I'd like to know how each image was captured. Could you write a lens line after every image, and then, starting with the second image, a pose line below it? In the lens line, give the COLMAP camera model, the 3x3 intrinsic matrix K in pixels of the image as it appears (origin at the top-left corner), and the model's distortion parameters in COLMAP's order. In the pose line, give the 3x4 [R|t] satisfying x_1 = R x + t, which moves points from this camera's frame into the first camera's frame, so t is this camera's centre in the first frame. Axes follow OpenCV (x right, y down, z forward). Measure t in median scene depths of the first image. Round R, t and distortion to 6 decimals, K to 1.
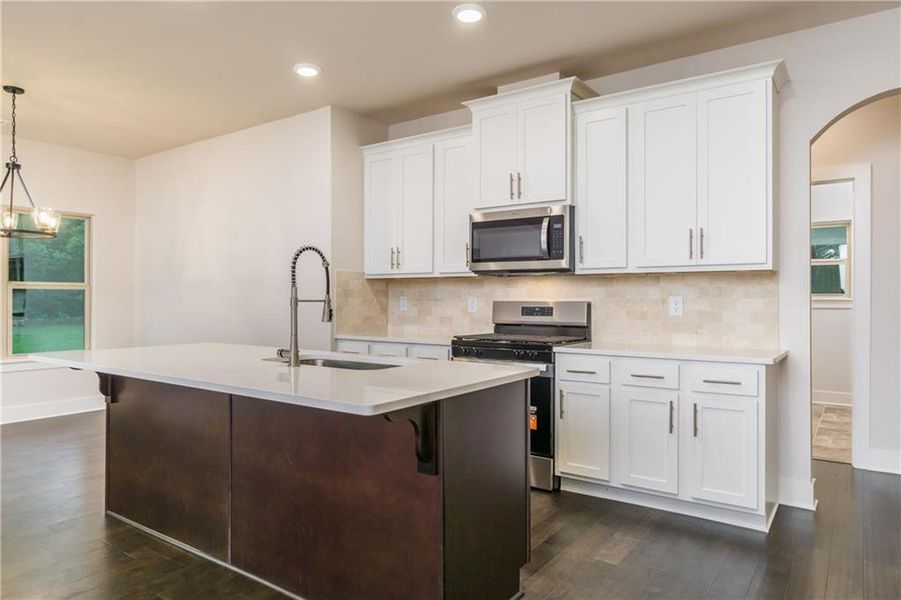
lens RADIAL K [[580.5, 0, 450.5], [0, 580.5, 300.0], [0, 0, 1]] dist [0.001839, 0.000338]
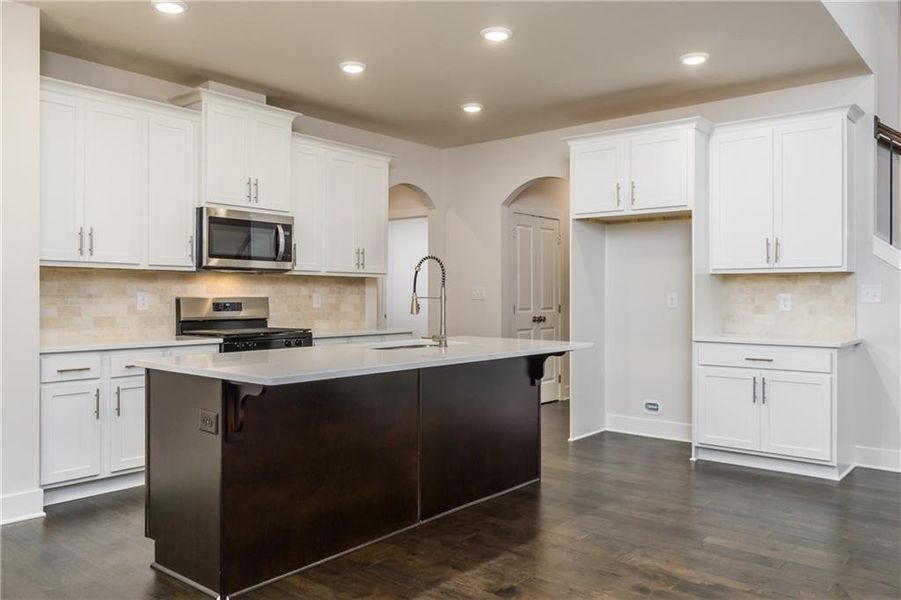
lens RADIAL K [[692.1, 0, 450.5], [0, 692.1, 300.0], [0, 0, 1]] dist [0.003742, 0.001358]
pose [[0.073546, -0.007211, 0.997266, -1.147446], [-0.000885, 0.999973, 0.007296, -0.002435], [-0.997291, -0.001419, 0.073537, 0.542376]]
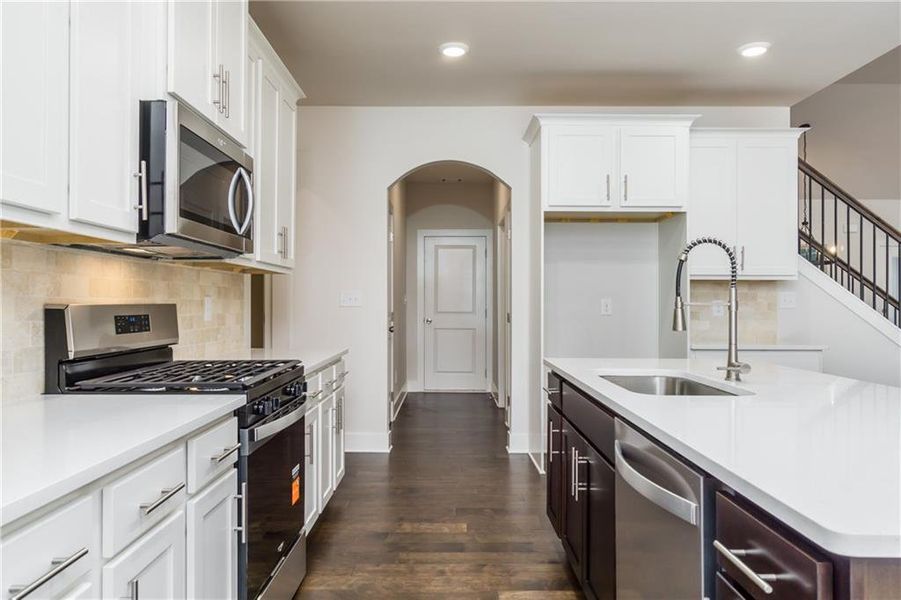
lens RADIAL K [[624.1, 0, 450.5], [0, 624.1, 300.0], [0, 0, 1]] dist [0.000524, 0.000072]
pose [[-0.581814, -0.001178, 0.813321, -0.489139], [-0.003916, 0.999991, -0.001353, -0.001798], [-0.813313, -0.003972, -0.581814, 1.171692]]
